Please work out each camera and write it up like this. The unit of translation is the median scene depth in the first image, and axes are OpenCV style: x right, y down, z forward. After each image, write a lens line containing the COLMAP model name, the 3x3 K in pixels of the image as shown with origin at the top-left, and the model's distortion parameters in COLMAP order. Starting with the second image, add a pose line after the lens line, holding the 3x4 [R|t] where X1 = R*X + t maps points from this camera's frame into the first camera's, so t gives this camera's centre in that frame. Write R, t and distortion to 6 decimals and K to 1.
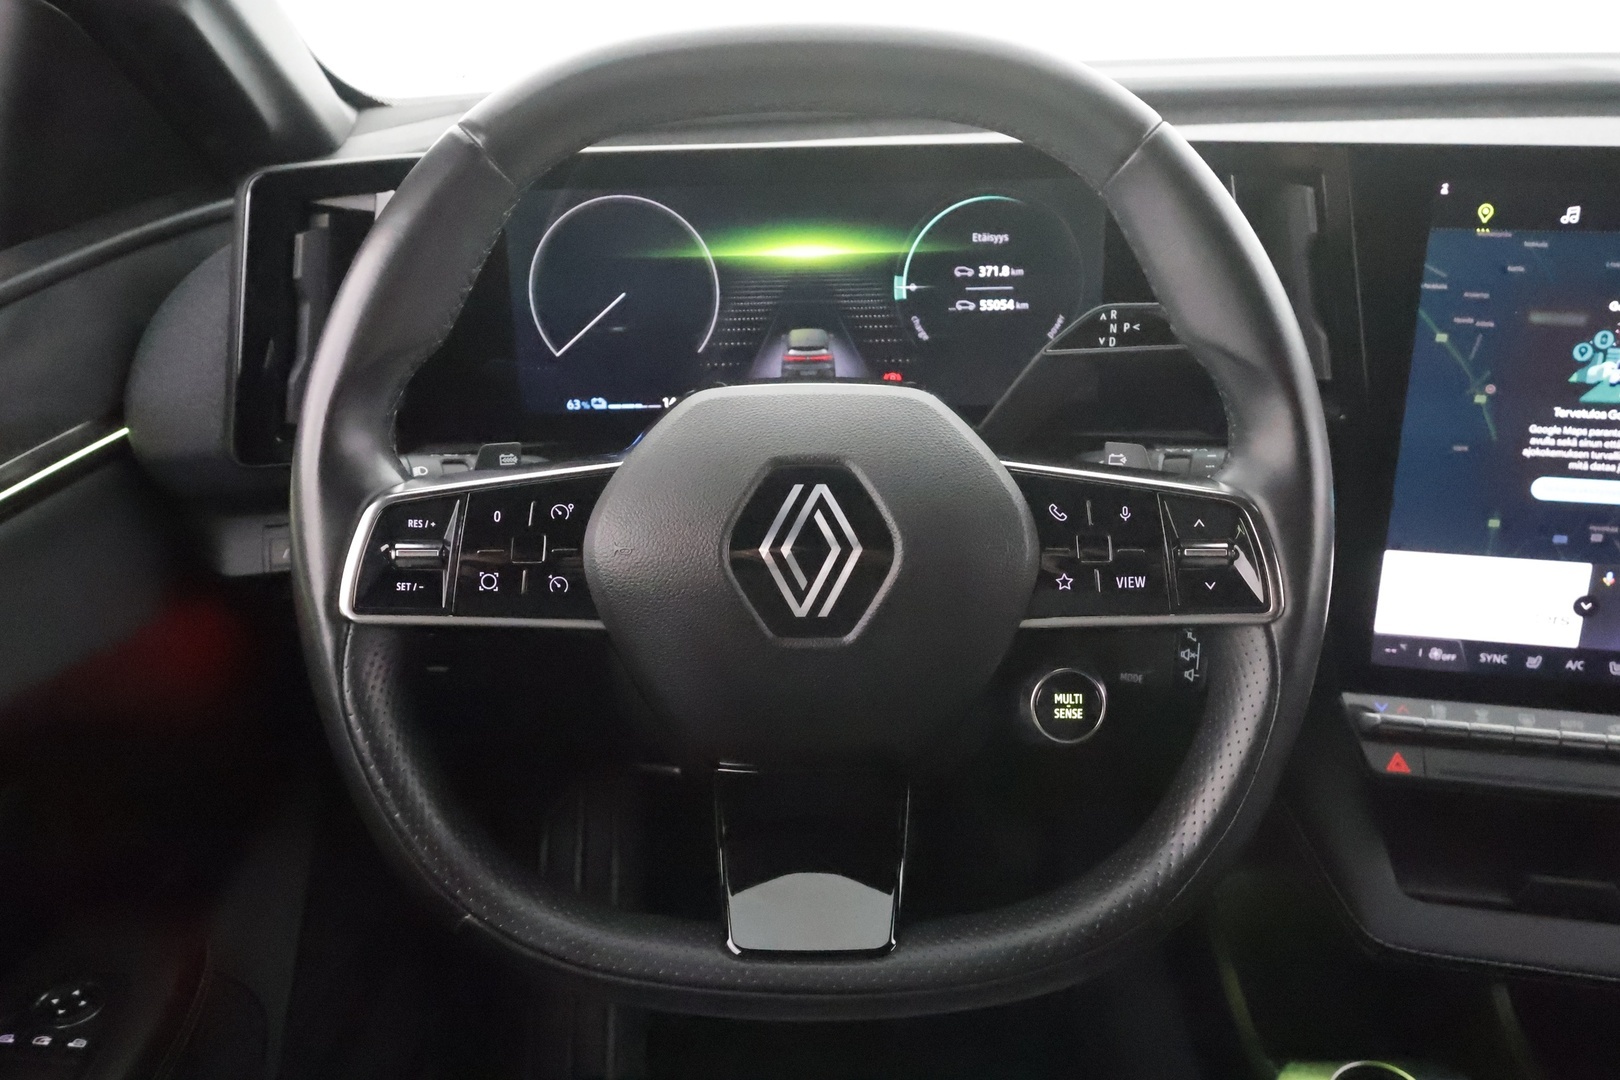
lens RADIAL K [[1277.6, 0, 806.7], [0, 1277.6, 546.3], [0, 0, 1]] dist [0.003710, -0.000121]
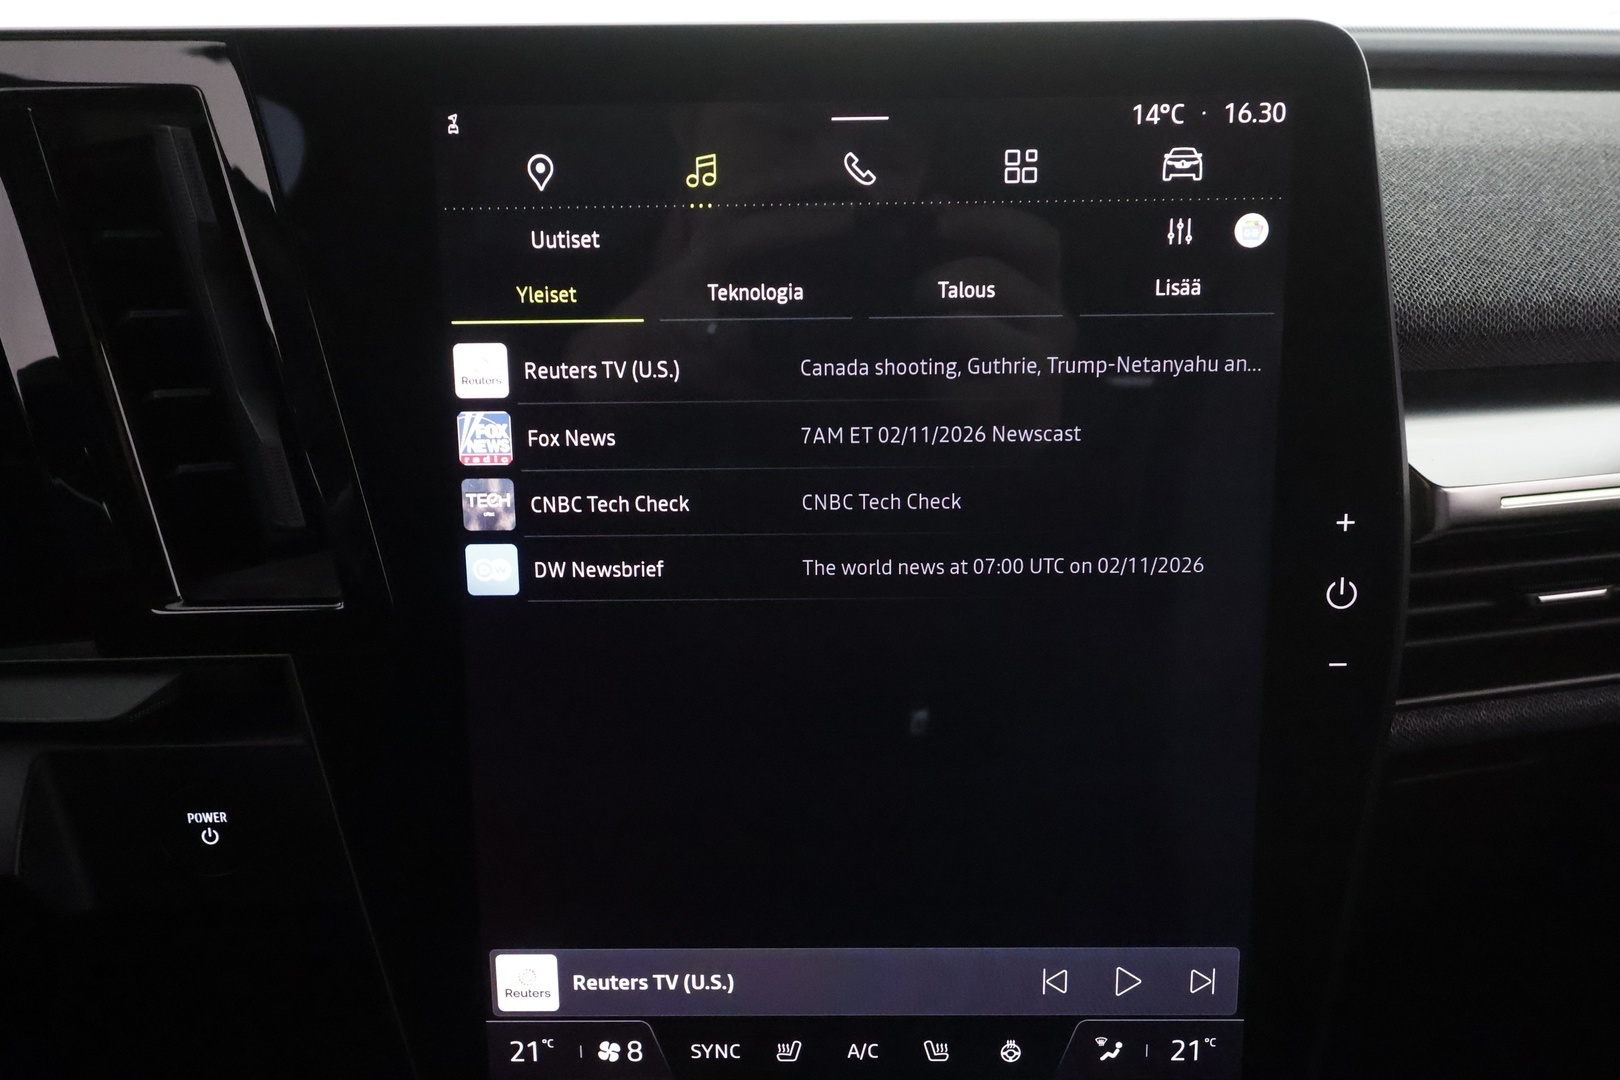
lens RADIAL K [[1273.4, 0, 810.0], [0, 1273.4, 540.0], [0, 0, 1]] dist [0.001555, 0.002961]
pose [[0.980991, -0.063637, 0.183320, 0.590382], [0.075477, 0.995439, -0.058342, -0.097008], [-0.178771, 0.071070, 0.981320, 0.579322]]
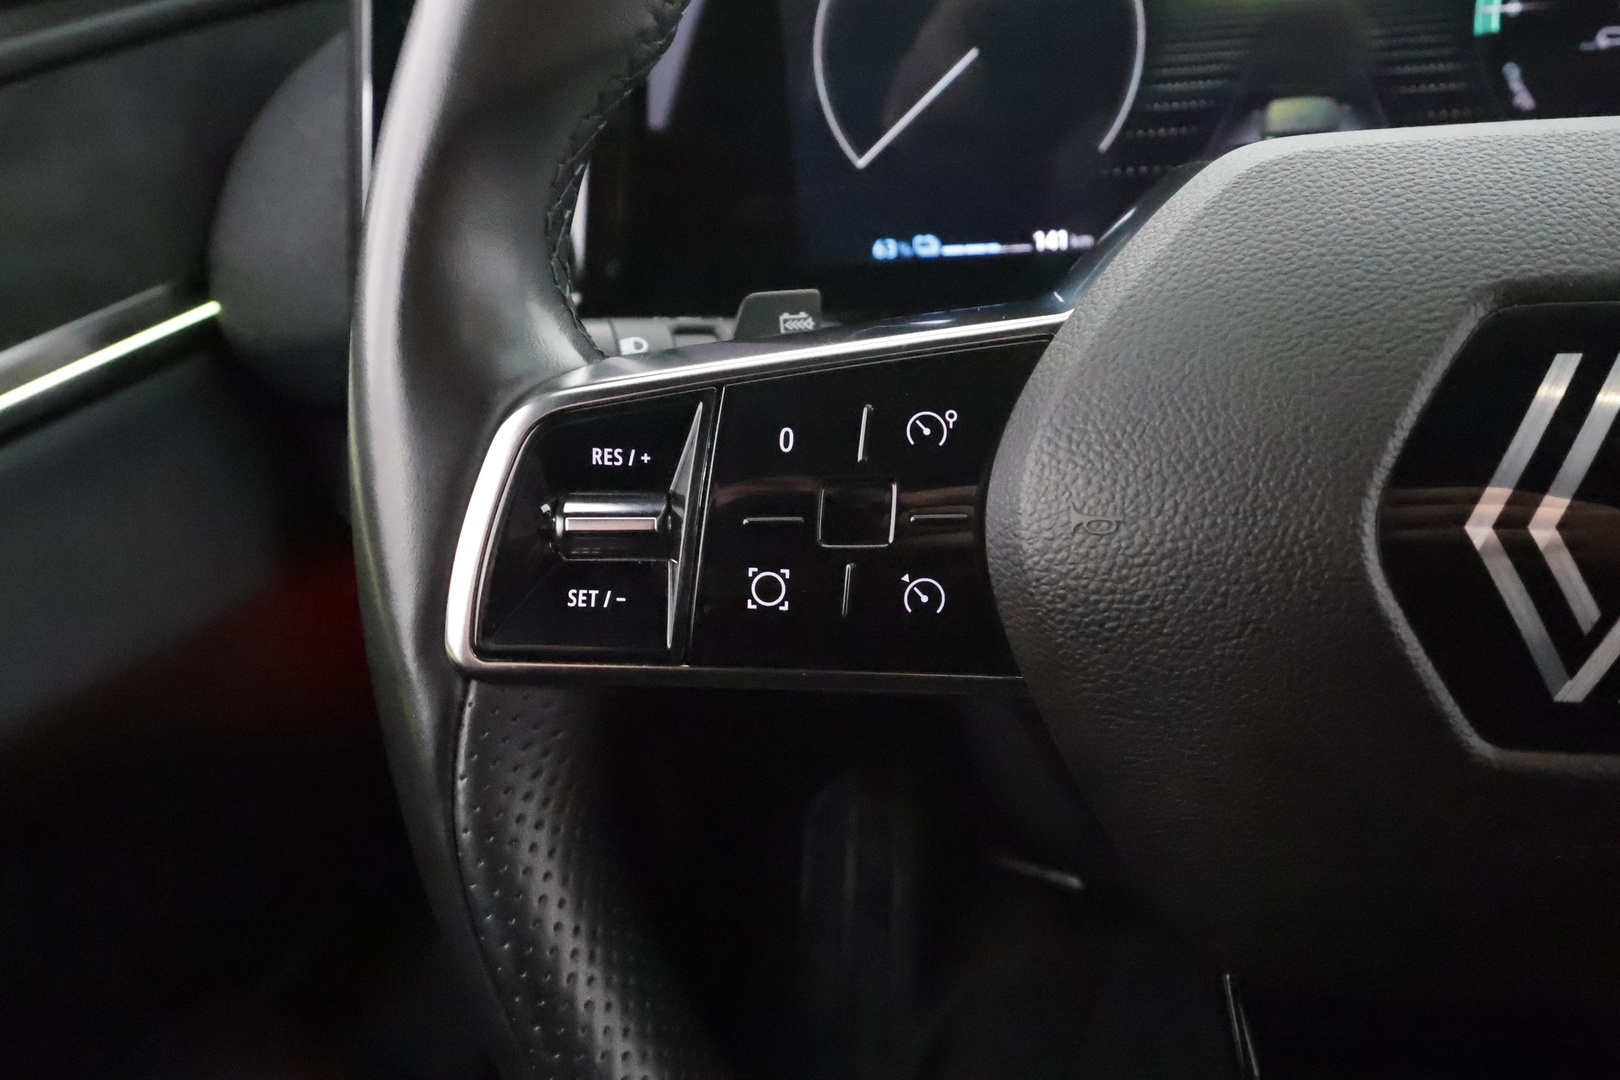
lens RADIAL K [[1277.6, 0, 806.7], [0, 1277.6, 546.3], [0, 0, 1]] dist [0.003710, -0.000121]
pose [[0.982850, 0.014262, -0.183855, -0.127350], [-0.001591, 0.997624, 0.068882, -0.014102], [0.184400, -0.067408, 0.980537, 0.469632]]
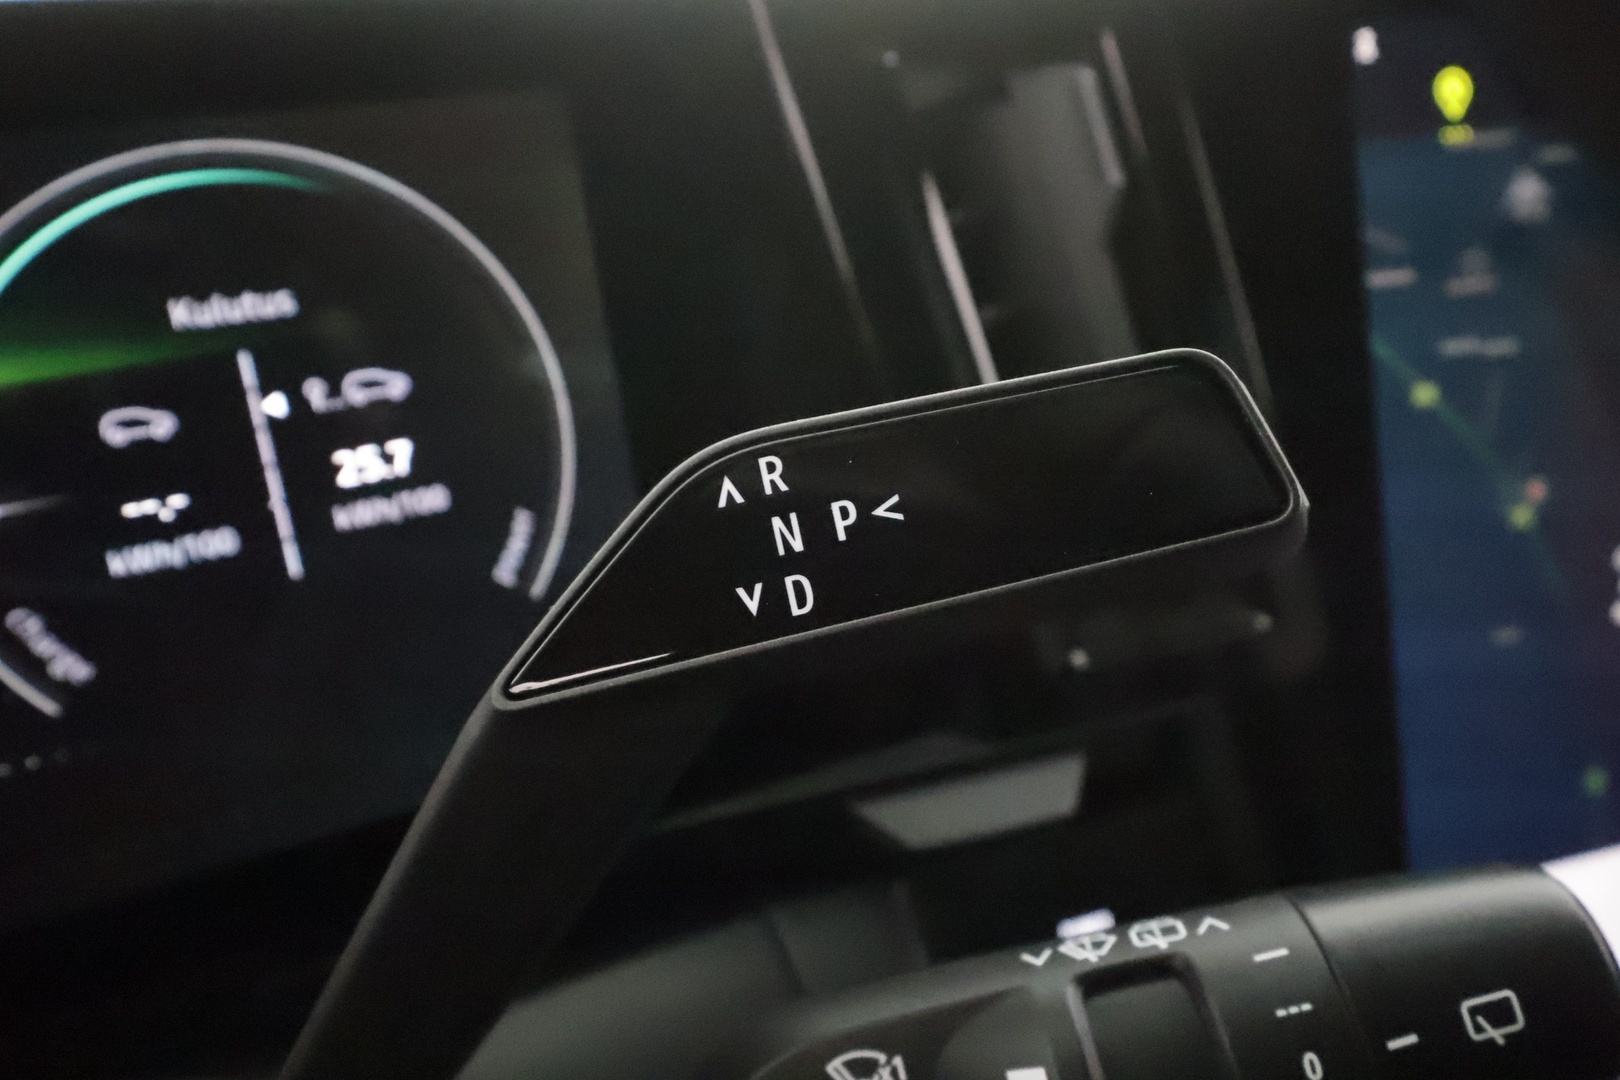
lens RADIAL K [[1277.6, 0, 806.7], [0, 1277.6, 546.3], [0, 0, 1]] dist [0.003710, -0.000121]
pose [[0.892593, -0.198736, 0.404699, 0.152868], [0.251928, 0.964255, -0.082127, -0.149403], [-0.373911, 0.175261, 0.910755, 0.797067]]
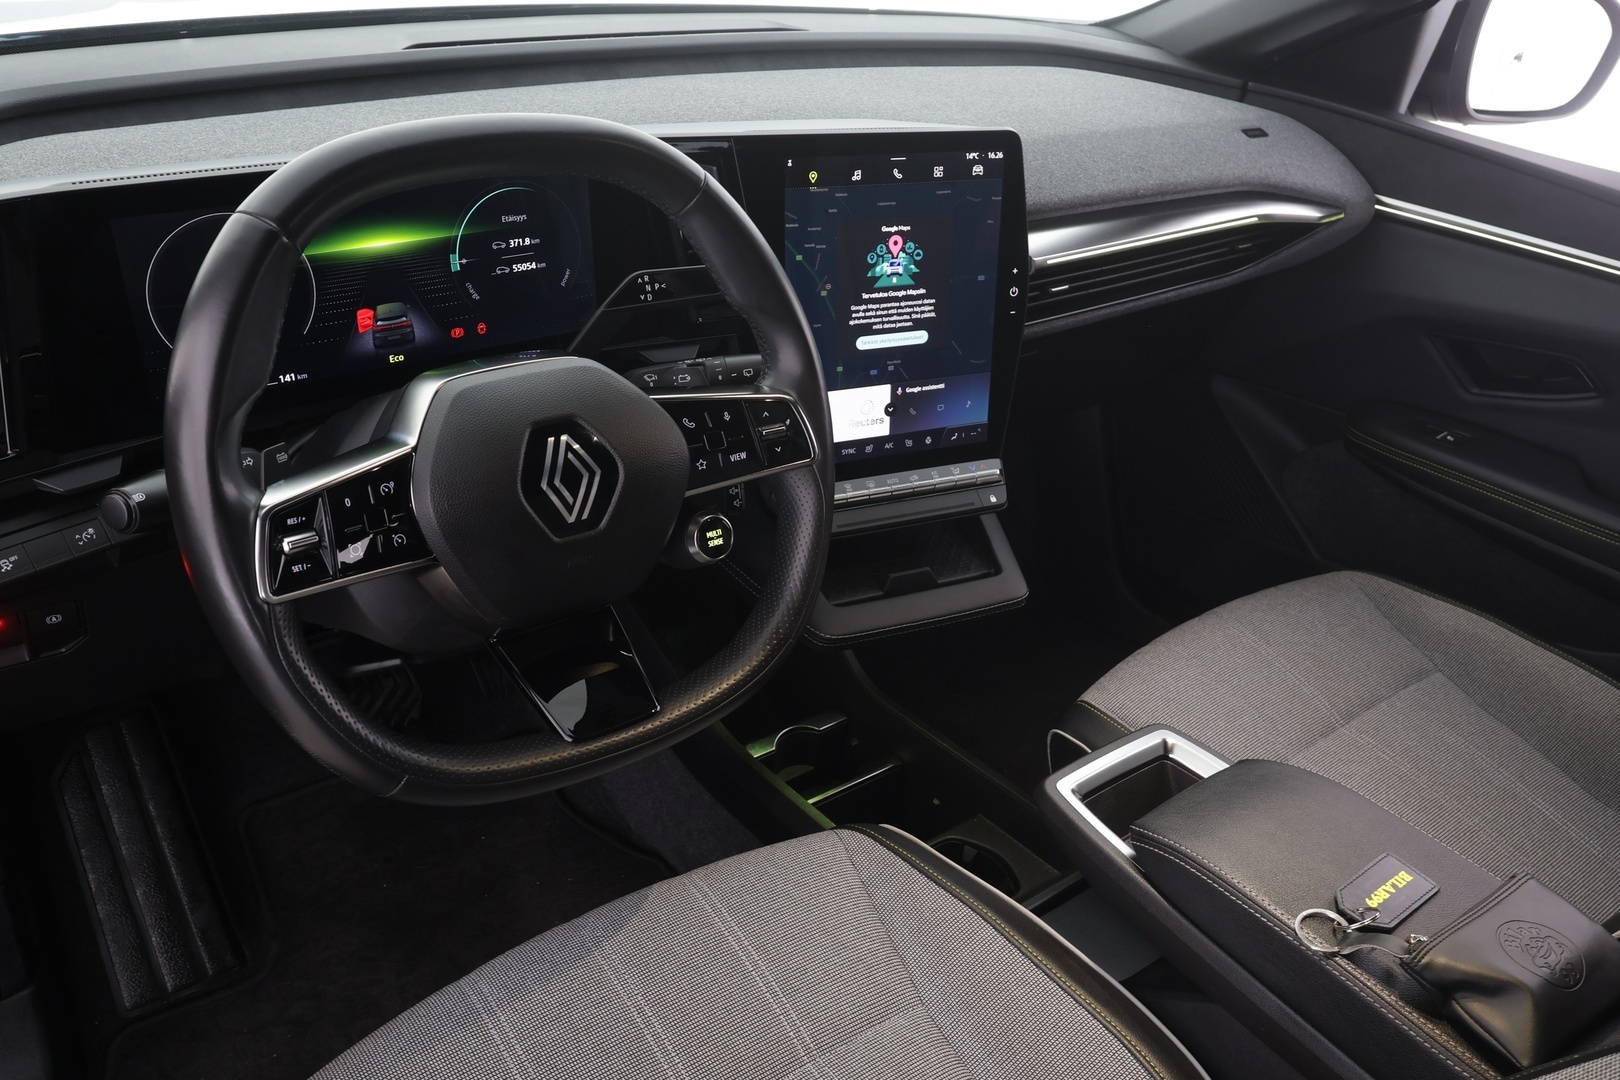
lens RADIAL K [[1277.6, 0, 806.7], [0, 1277.6, 546.3], [0, 0, 1]] dist [0.003710, -0.000121]
pose [[0.793031, -0.240731, 0.559599, -0.520344], [0.161378, 0.968807, 0.188070, -0.128887], [-0.587418, -0.058839, 0.807142, -0.330052]]
